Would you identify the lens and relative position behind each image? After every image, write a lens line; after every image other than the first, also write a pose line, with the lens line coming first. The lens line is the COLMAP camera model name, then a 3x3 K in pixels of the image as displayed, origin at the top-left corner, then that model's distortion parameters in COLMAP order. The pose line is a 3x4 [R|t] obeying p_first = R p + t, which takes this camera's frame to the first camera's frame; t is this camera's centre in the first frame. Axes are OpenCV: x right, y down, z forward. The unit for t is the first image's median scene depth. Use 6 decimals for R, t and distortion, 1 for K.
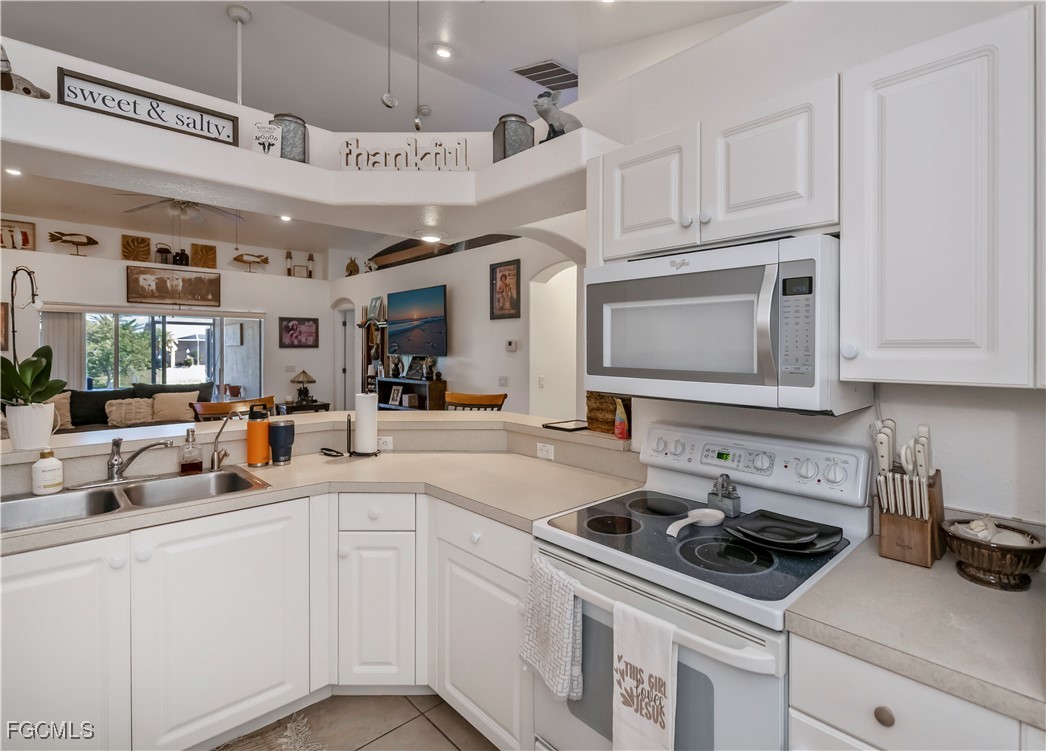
lens RADIAL K [[520.6, 0, 568.1], [0, 520.6, 353.0], [0, 0, 1]] dist [-0.002559, -0.001272]
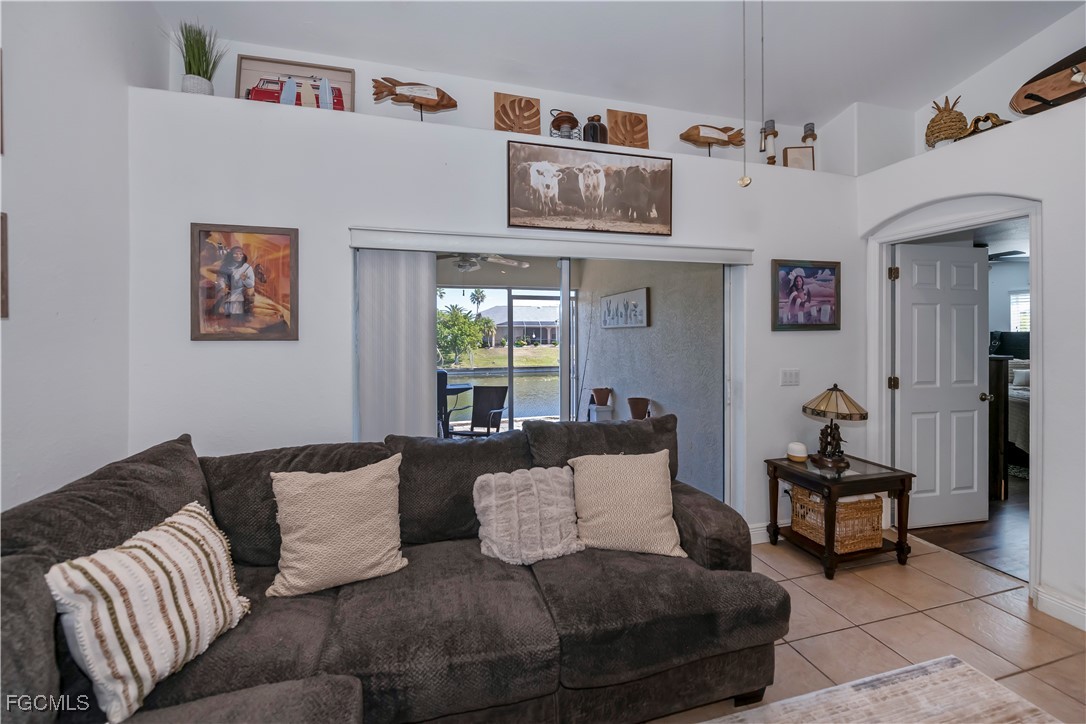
lens RADIAL K [[437.2, 0, 540.5], [0, 437.2, 331.7], [0, 0, 1]] dist [0.002584, 0.000046]
pose [[0.862306, -0.006215, -0.506349, -0.587776], [0.002088, 0.999960, -0.008719, -0.006810], [0.506383, 0.006461, 0.862285, 0.641575]]
